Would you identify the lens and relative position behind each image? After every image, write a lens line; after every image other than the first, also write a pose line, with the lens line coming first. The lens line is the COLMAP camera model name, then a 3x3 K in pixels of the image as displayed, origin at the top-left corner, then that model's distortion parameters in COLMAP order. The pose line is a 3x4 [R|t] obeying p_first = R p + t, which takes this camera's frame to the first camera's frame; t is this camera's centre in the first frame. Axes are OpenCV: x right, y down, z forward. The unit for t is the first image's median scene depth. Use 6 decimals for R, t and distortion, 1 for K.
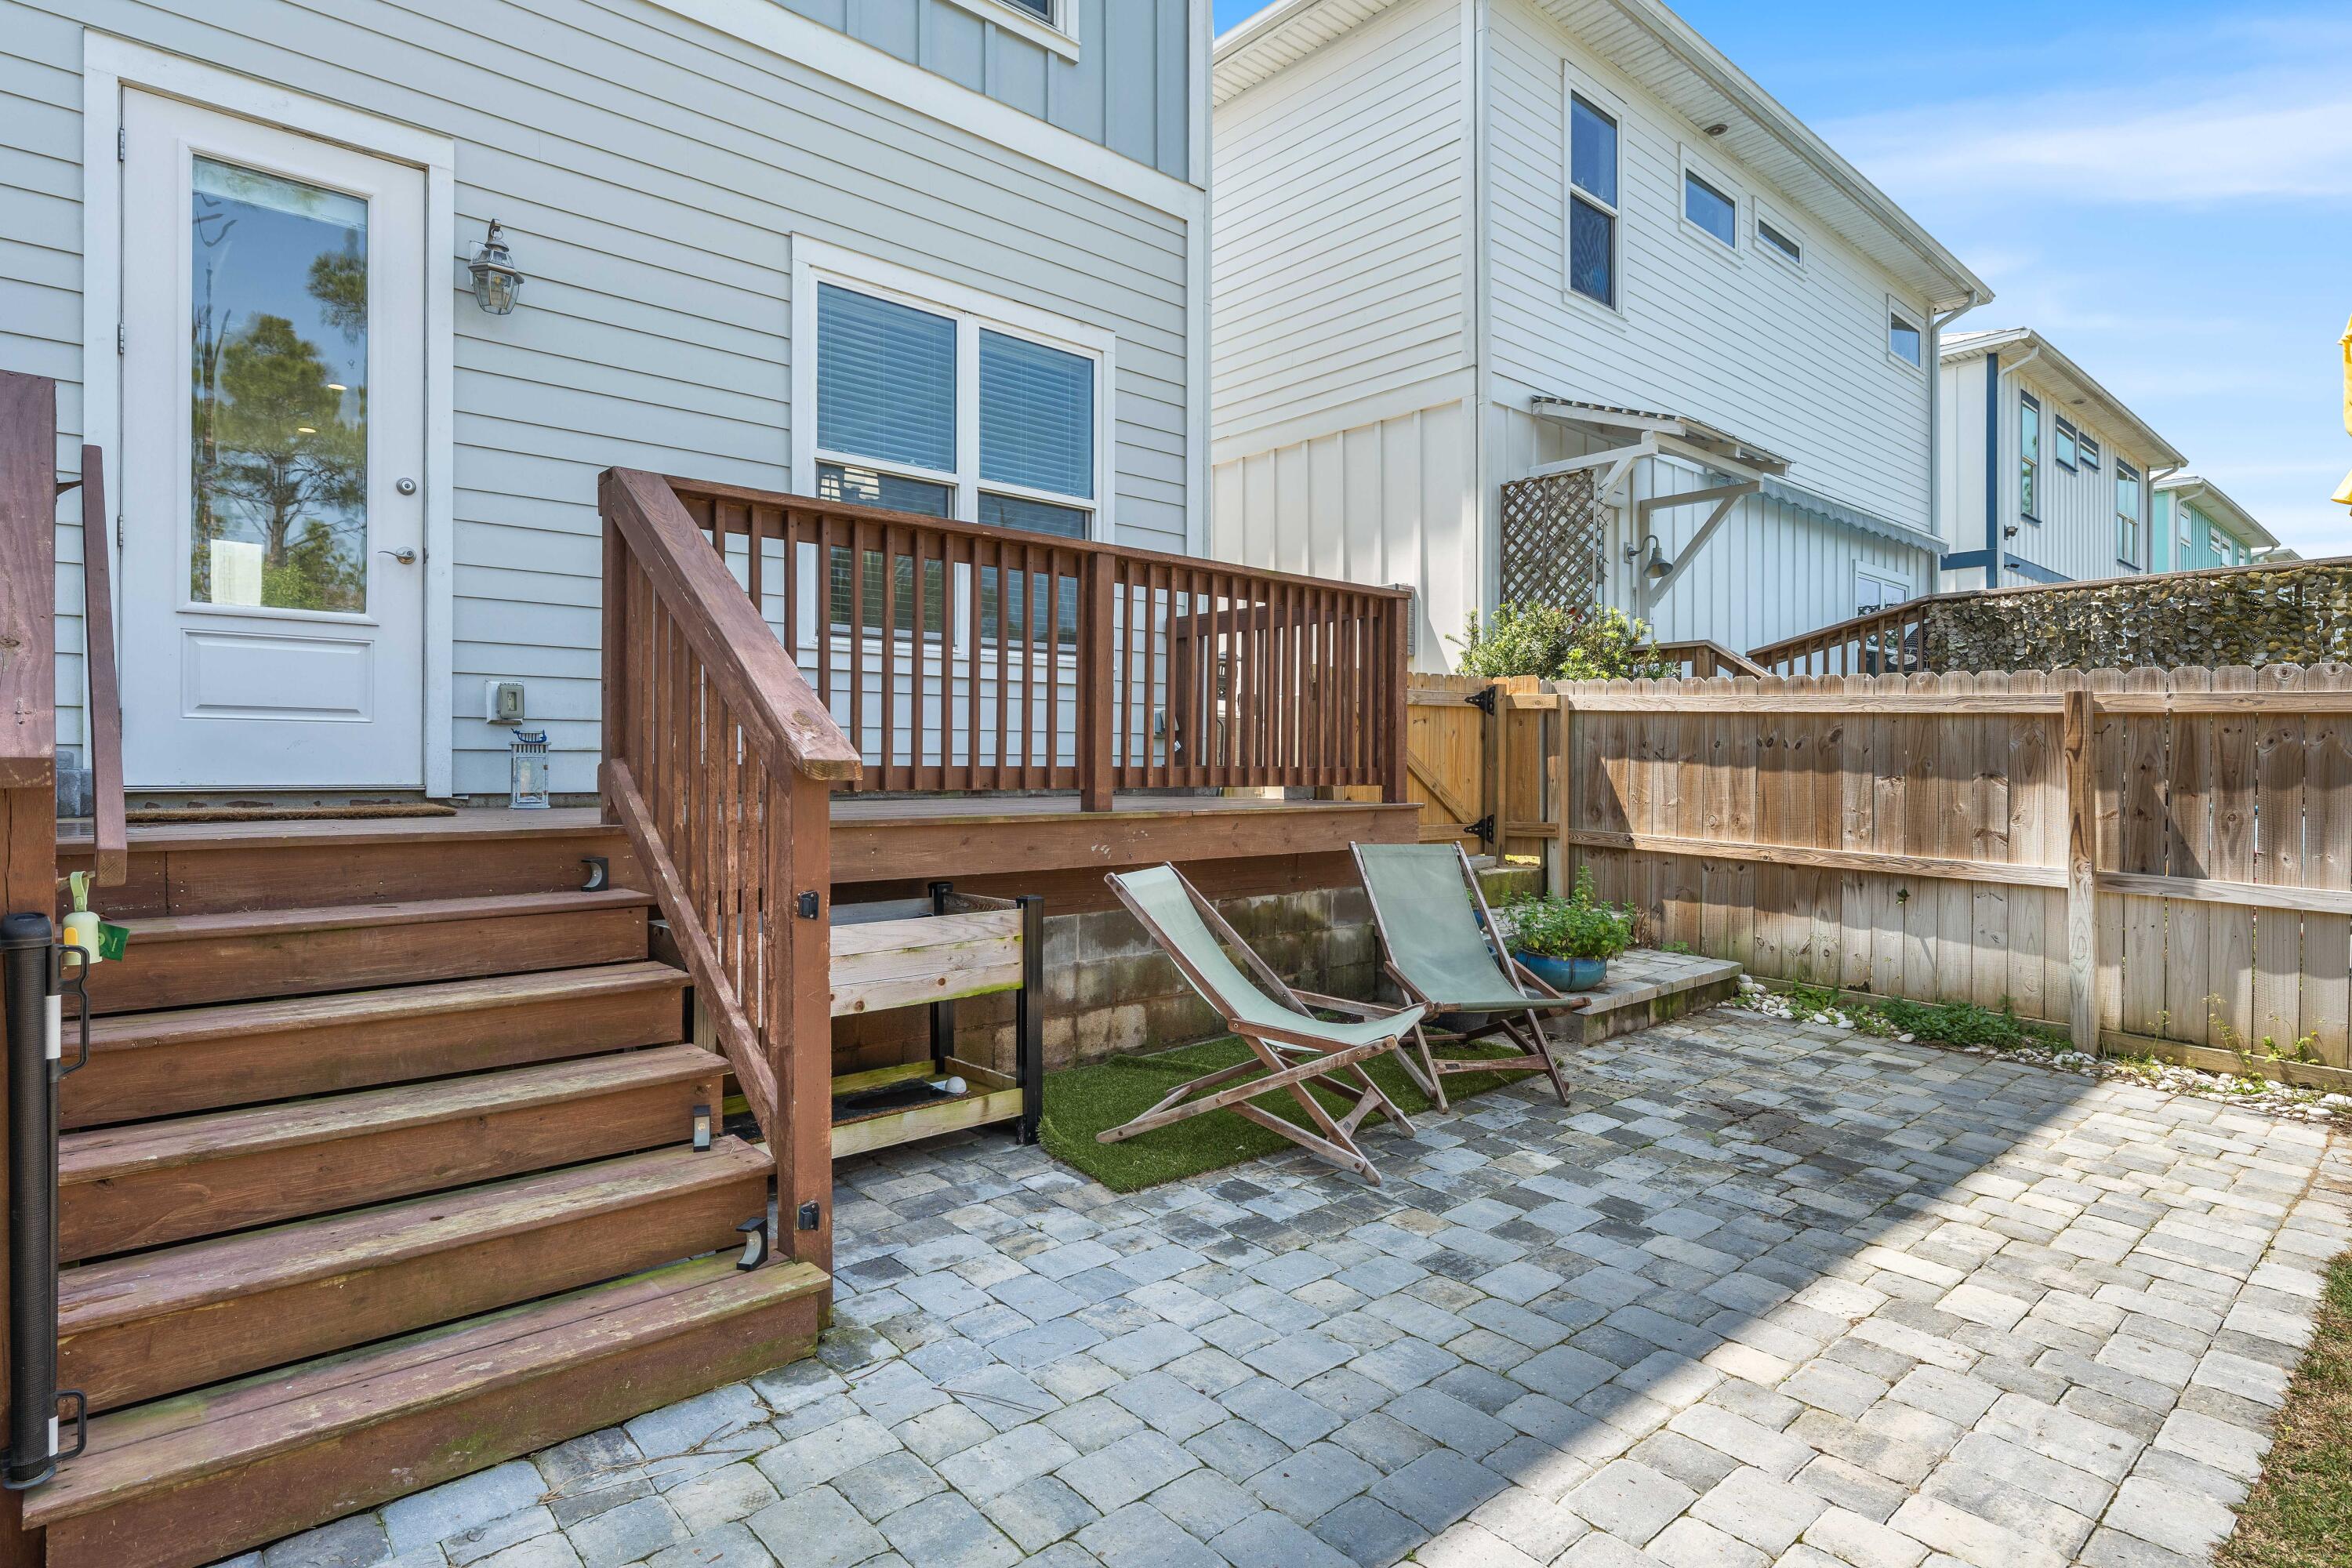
lens RADIAL K [[1217.1, 0, 1176.0], [0, 1217.1, 784.0], [0, 0, 1]] dist [0.012471, -0.010723]
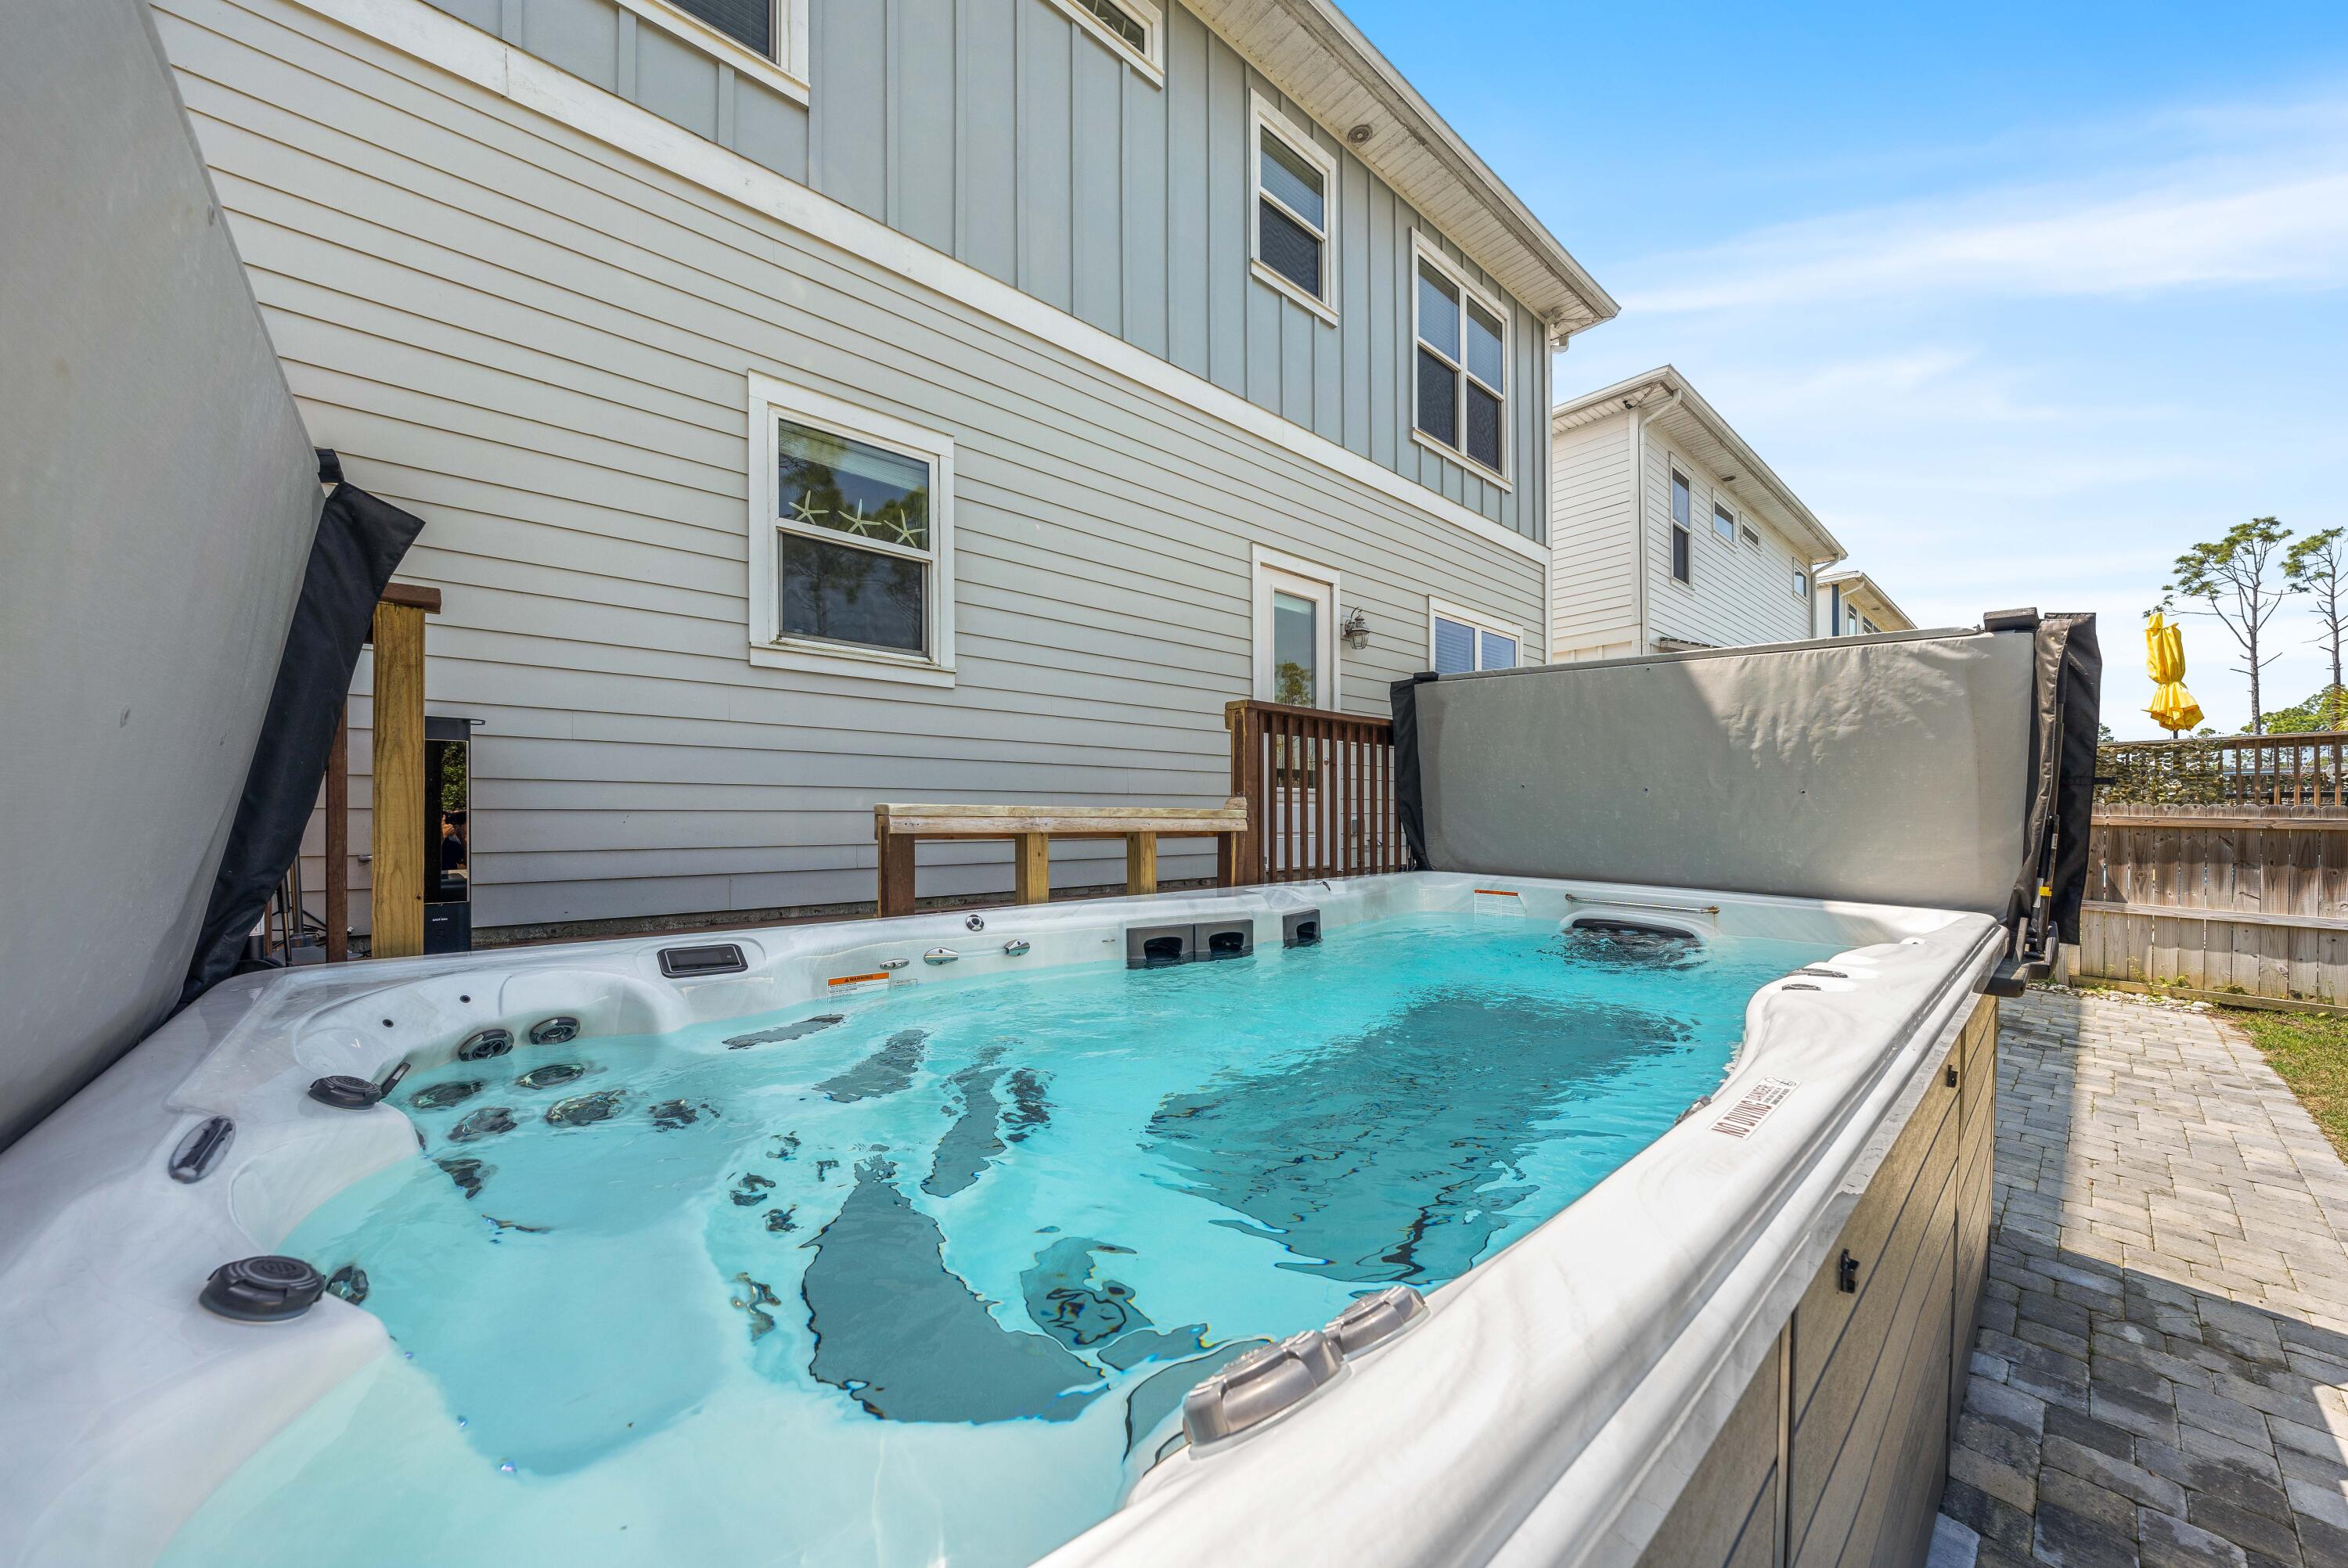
lens RADIAL K [[814.3, 0, 1184.3], [0, 814.3, 824.4], [0, 0, 1]] dist [-0.001413, -0.000113]
pose [[0.999982, -0.005528, 0.002324, -0.821538], [0.005541, 0.999970, -0.005466, -0.062270], [-0.002293, 0.005479, 0.999982, -0.427577]]
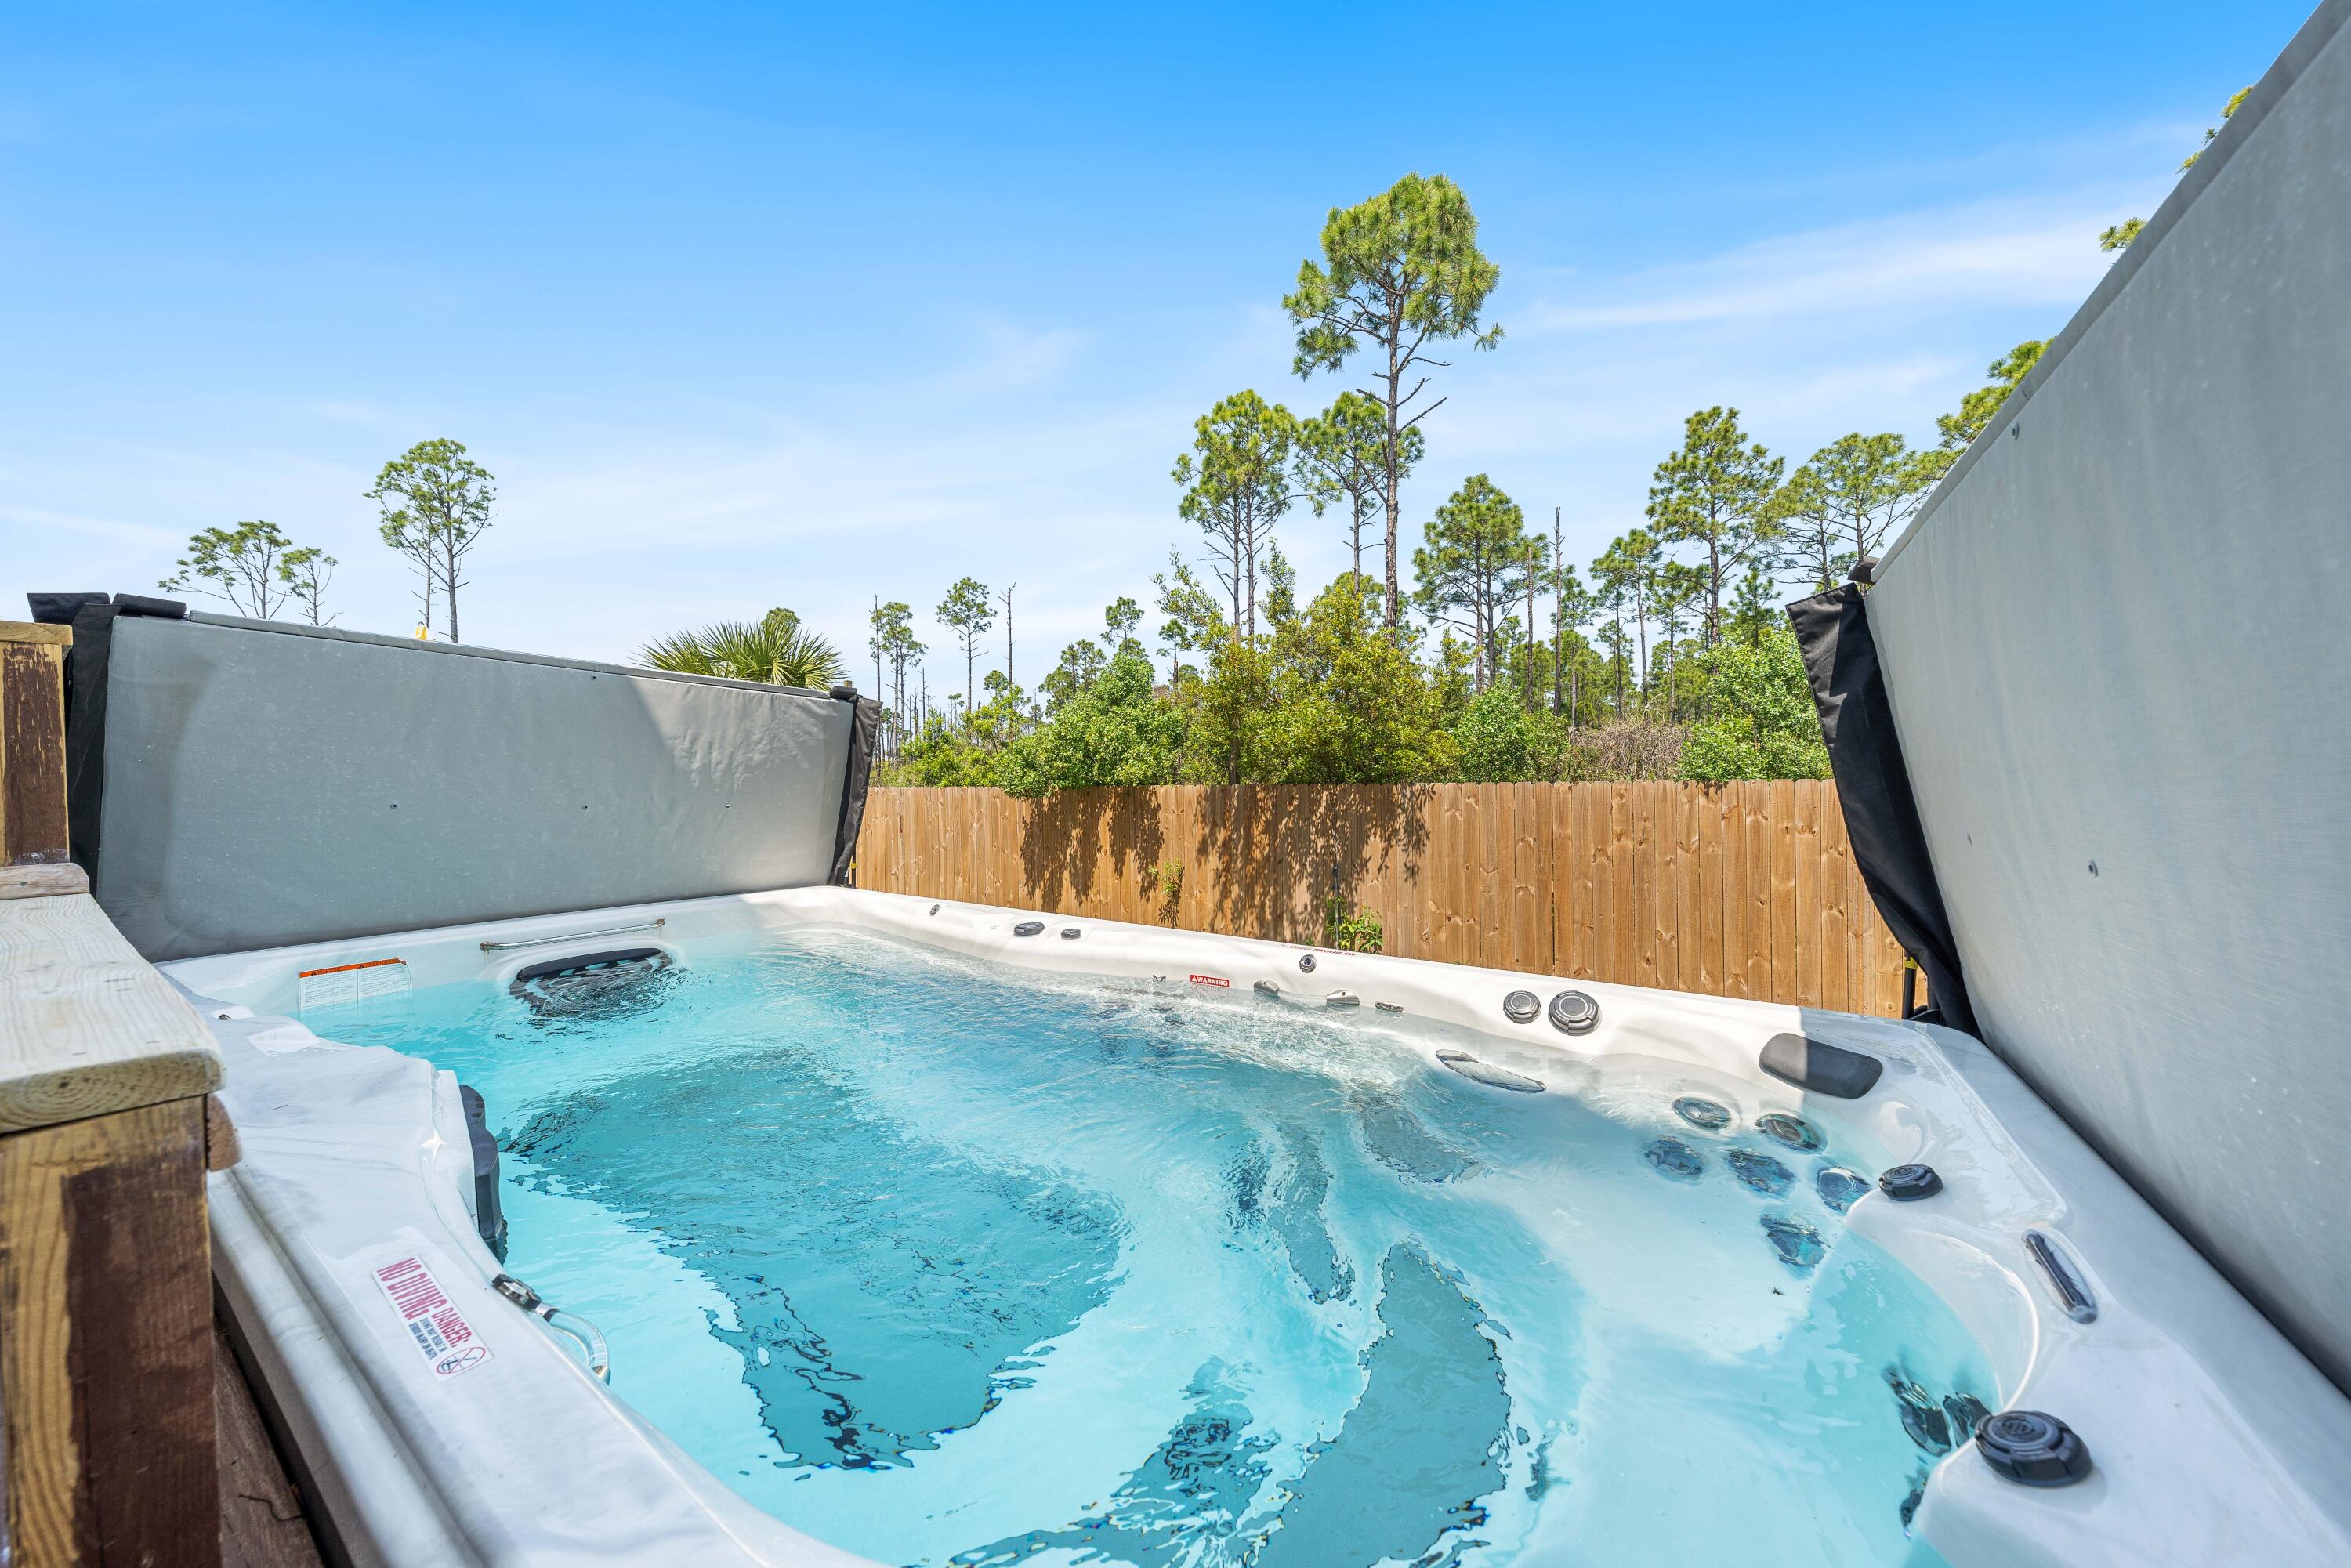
lens RADIAL K [[803.9, 0, 1175.5], [0, 803.9, 784.0], [0, 0, 1]] dist [0.000514, -0.000095]
pose [[-0.235777, -0.014784, 0.971695, -1.145324], [0.026687, 0.999409, 0.021681, -0.113597], [-0.971441, 0.031043, -0.235243, -0.027258]]
